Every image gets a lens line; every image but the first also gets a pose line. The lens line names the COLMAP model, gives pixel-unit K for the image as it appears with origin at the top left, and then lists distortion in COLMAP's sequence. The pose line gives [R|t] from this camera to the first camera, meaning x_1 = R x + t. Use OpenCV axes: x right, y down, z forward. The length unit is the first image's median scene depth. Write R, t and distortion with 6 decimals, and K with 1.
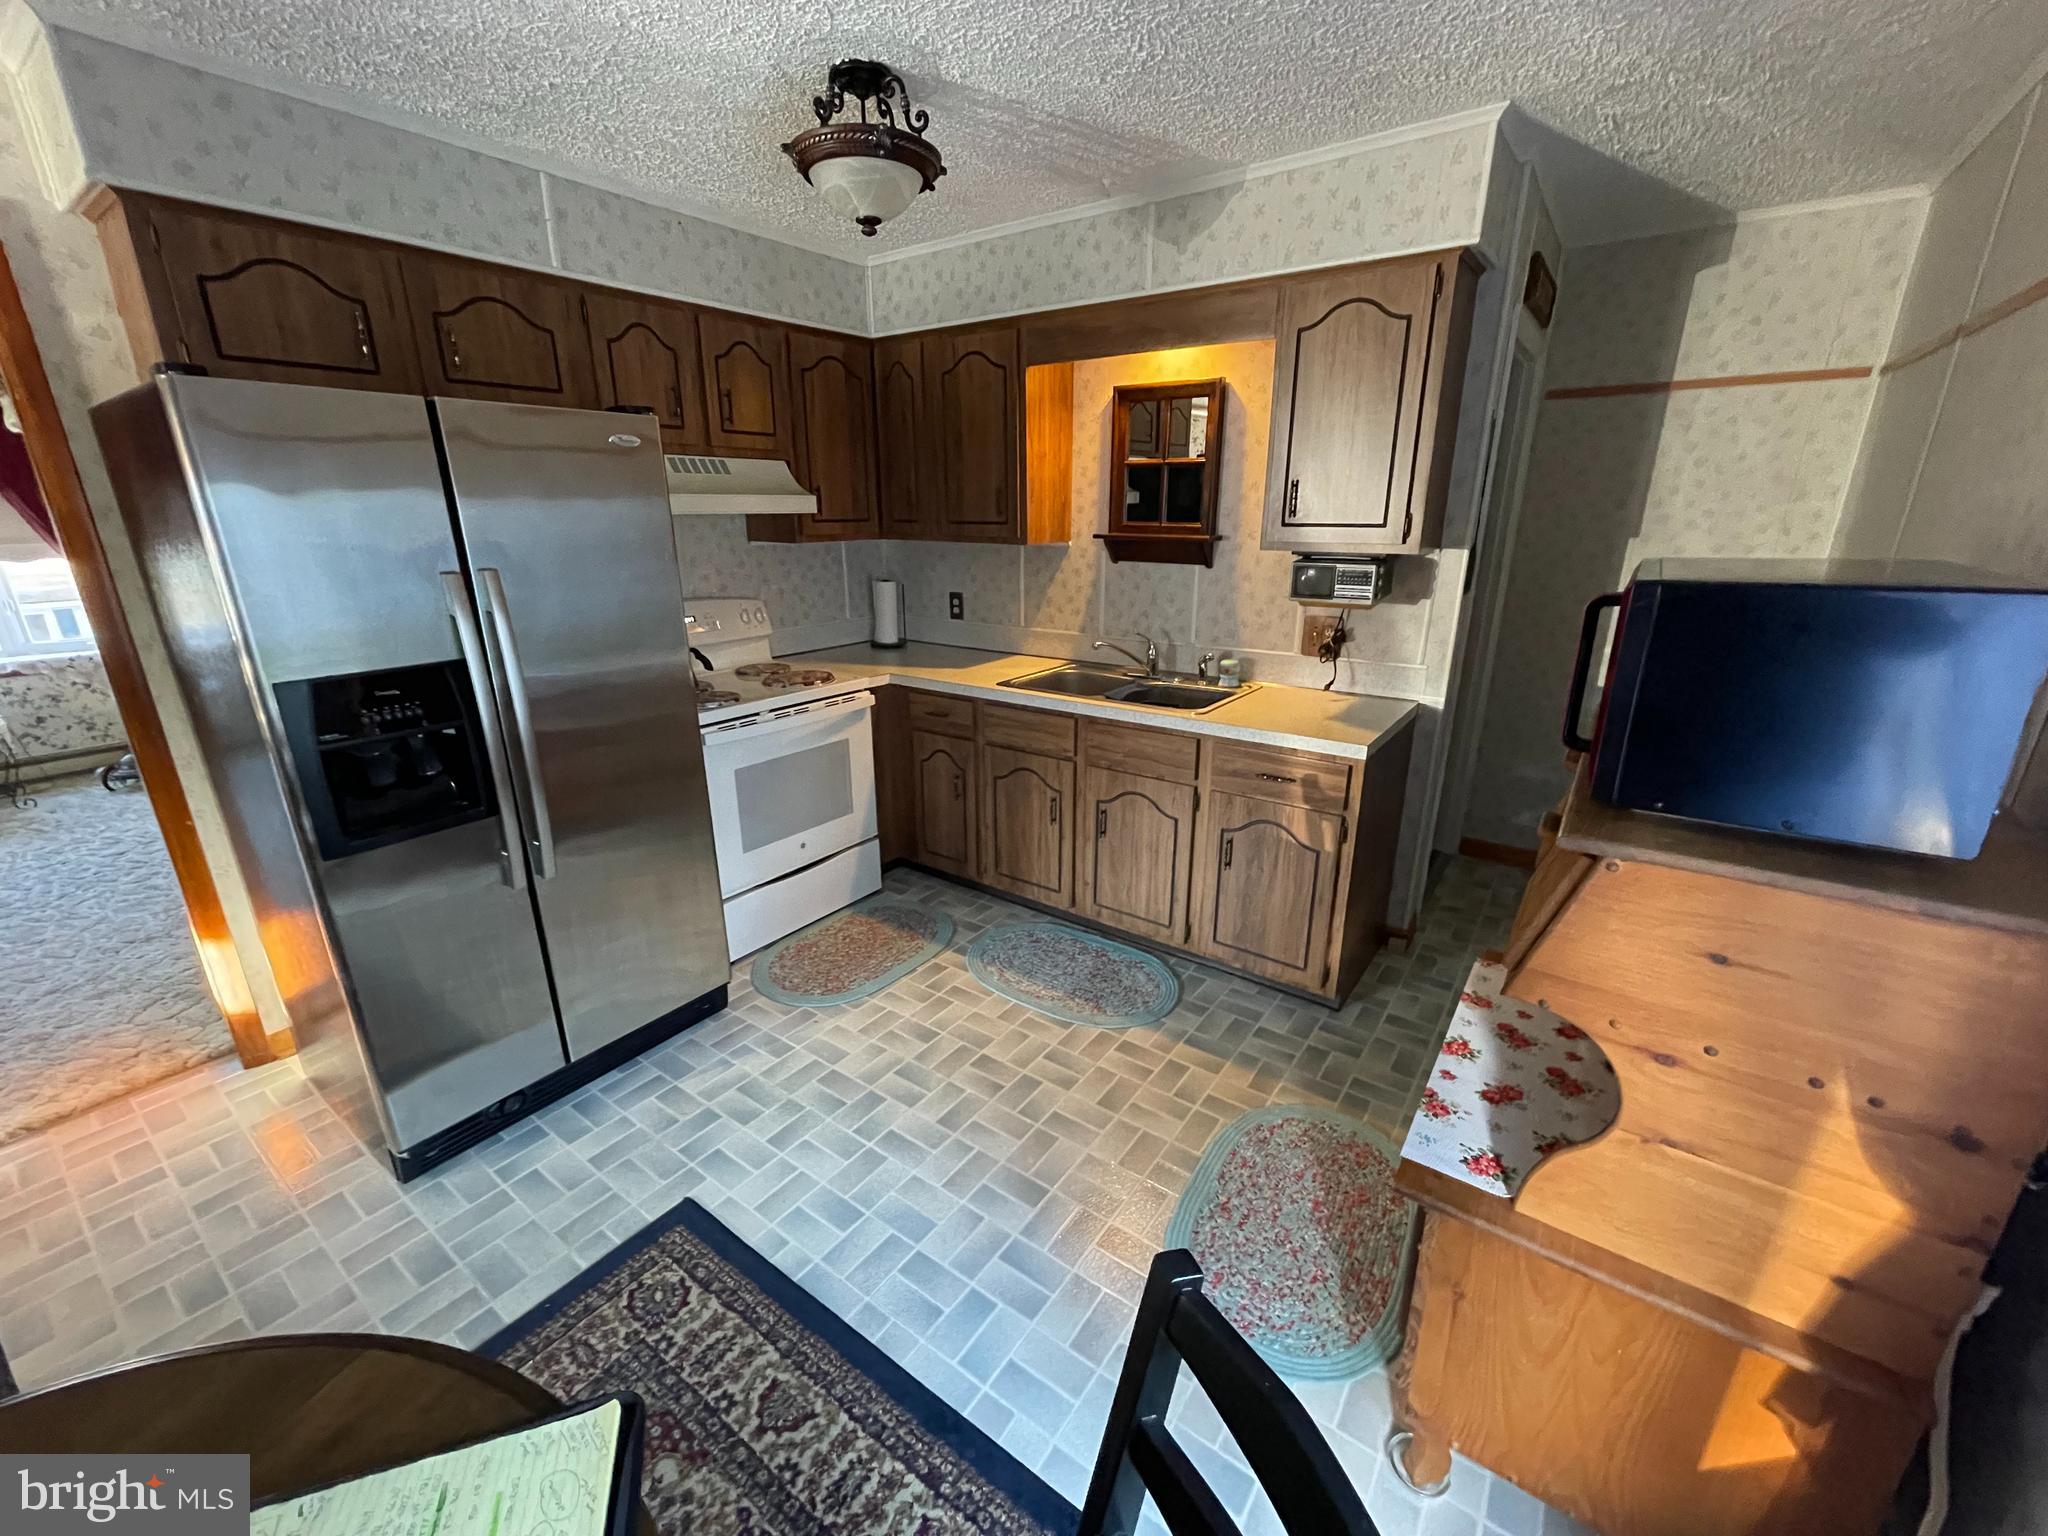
lens RADIAL K [[811.2, 0, 1024.0], [0, 811.2, 768.0], [0, 0, 1]] dist [0.000567, 0.000087]
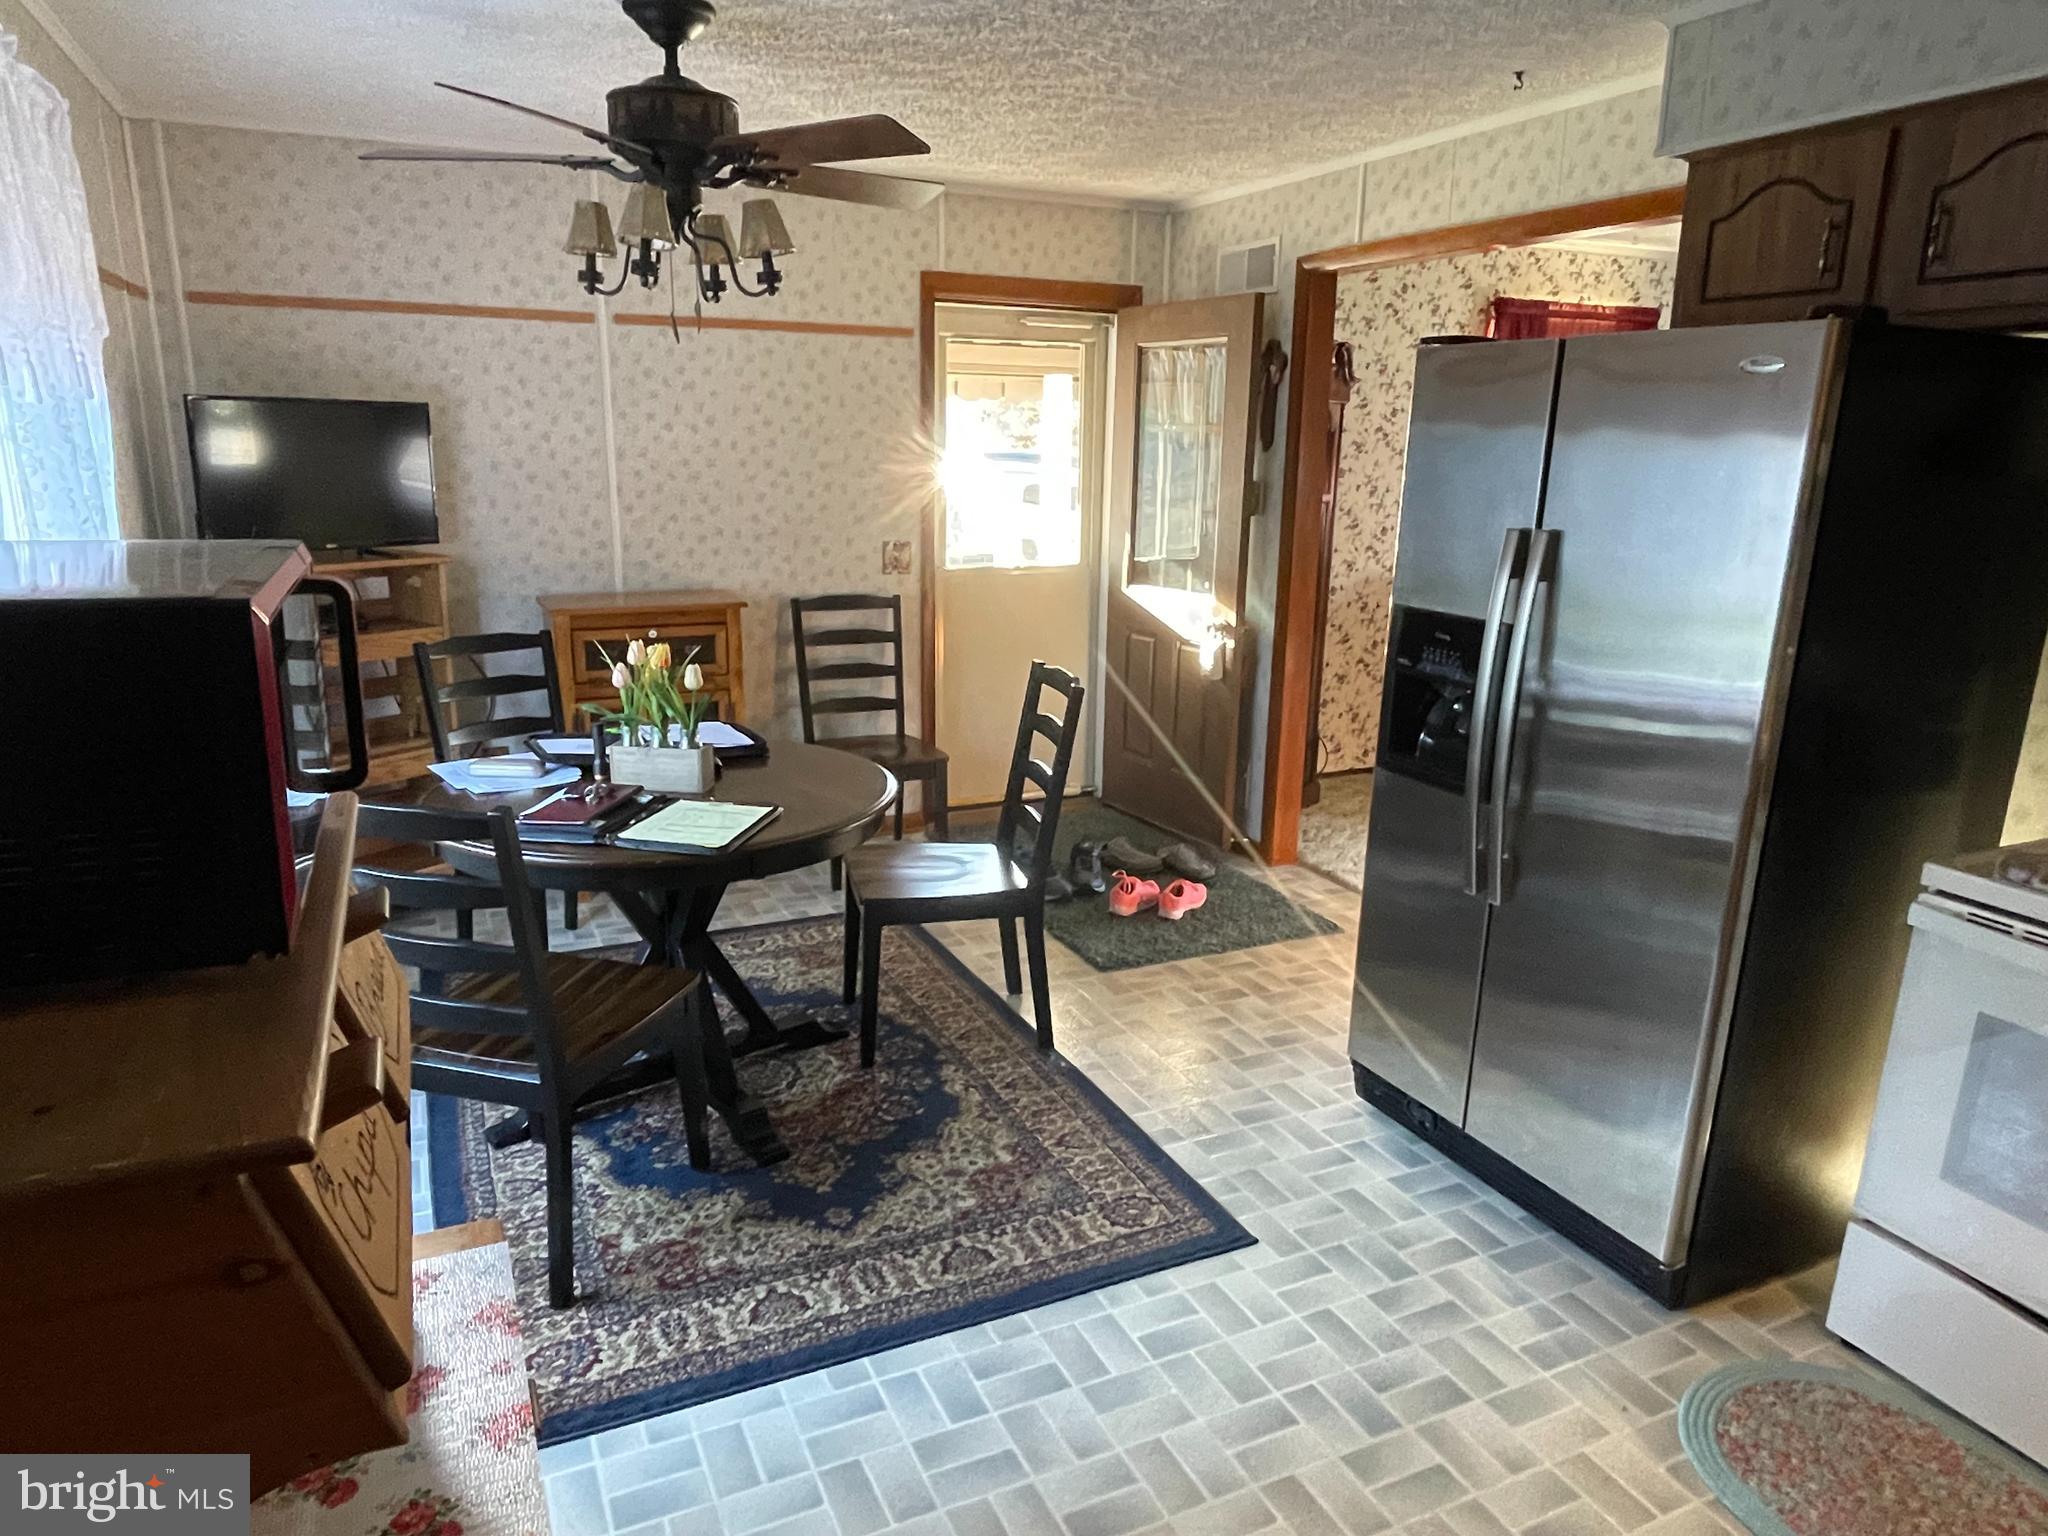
lens RADIAL K [[1317.2, 0, 1024.0], [0, 1317.2, 768.0], [0, 0, 1]] dist [-0.001079, -0.000243]
pose [[-0.485217, 0.208772, -0.849105, 0.798027], [-0.282169, 0.881740, 0.378040, -0.377586], [0.827614, 0.423022, -0.368926, 1.110208]]
